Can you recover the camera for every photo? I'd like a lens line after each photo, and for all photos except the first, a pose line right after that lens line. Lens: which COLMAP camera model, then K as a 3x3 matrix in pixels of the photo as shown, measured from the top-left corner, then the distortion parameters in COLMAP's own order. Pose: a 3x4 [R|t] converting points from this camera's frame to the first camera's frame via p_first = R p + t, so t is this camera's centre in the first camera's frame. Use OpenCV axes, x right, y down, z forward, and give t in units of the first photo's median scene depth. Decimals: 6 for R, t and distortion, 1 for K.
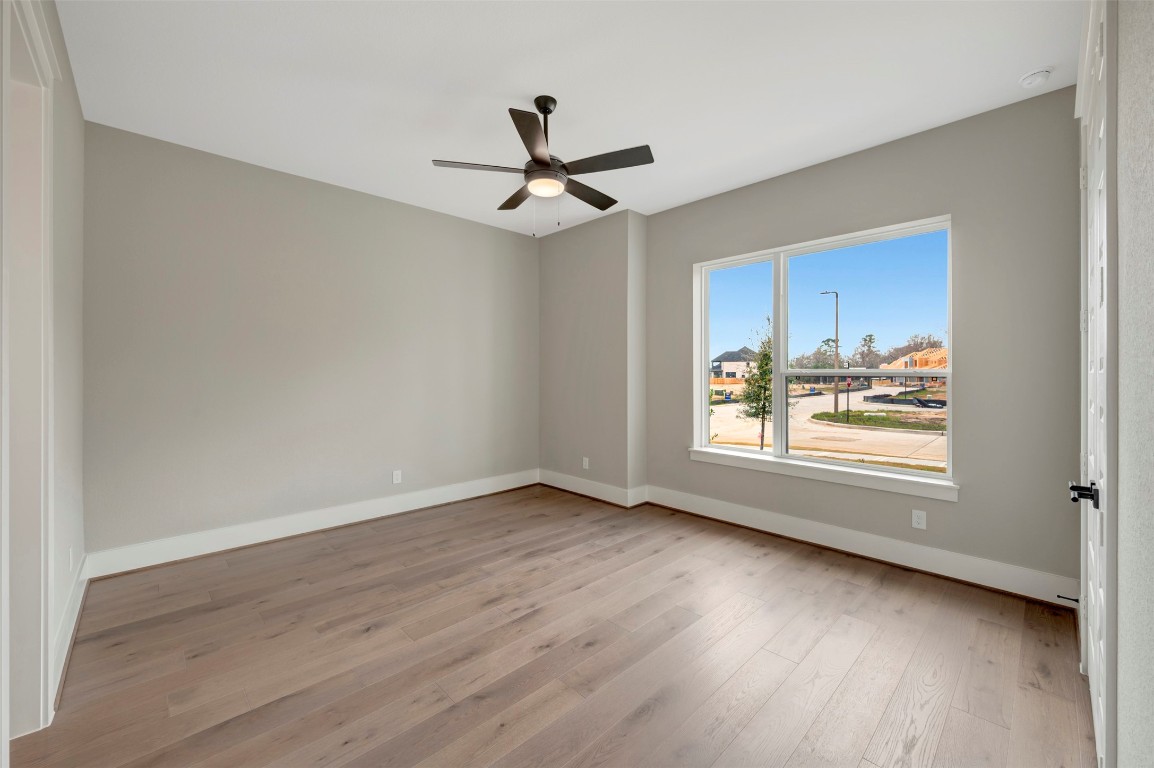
lens RADIAL K [[455.4, 0, 579.9], [0, 455.4, 371.7], [0, 0, 1]] dist [0.000064, -0.000405]
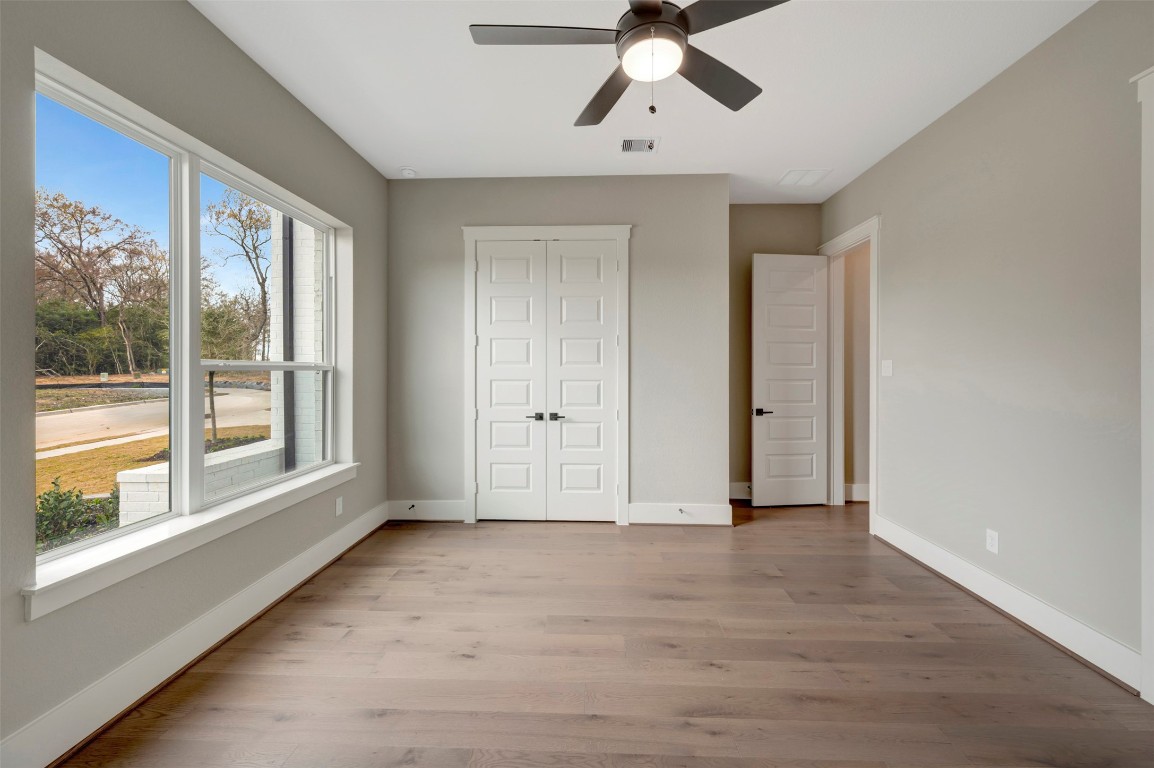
lens RADIAL K [[455.4, 0, 579.9], [0, 455.4, 371.7], [0, 0, 1]] dist [0.000064, -0.000405]
pose [[-0.690349, -0.004802, 0.723461, -0.468151], [-0.002368, 0.999988, 0.004377, 0.008239], [-0.723473, 0.001309, -0.690352, 1.562454]]
